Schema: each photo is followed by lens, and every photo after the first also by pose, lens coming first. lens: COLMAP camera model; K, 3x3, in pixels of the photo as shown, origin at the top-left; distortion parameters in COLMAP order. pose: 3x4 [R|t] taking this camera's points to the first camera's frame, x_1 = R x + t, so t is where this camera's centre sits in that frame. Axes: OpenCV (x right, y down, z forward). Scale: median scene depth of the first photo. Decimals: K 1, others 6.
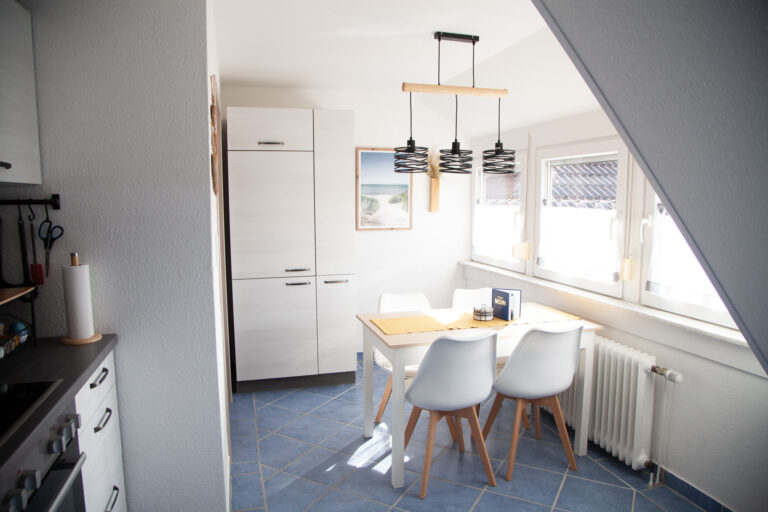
lens RADIAL K [[530.3, 0, 384.0], [0, 530.3, 256.0], [0, 0, 1]] dist [-0.128438, 0.000149]
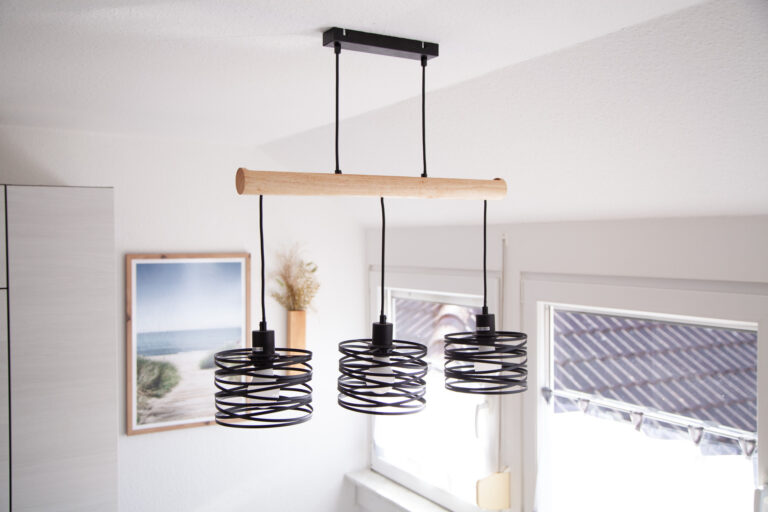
lens RADIAL K [[784.2, 0, 384.0], [0, 784.2, 256.0], [0, 0, 1]] dist [0.007779, 0.006938]
pose [[0.971132, -0.006964, 0.238441, 0.003531], [0.029075, 0.995577, -0.089342, -0.165594], [-0.236764, 0.093696, 0.967039, 0.349605]]
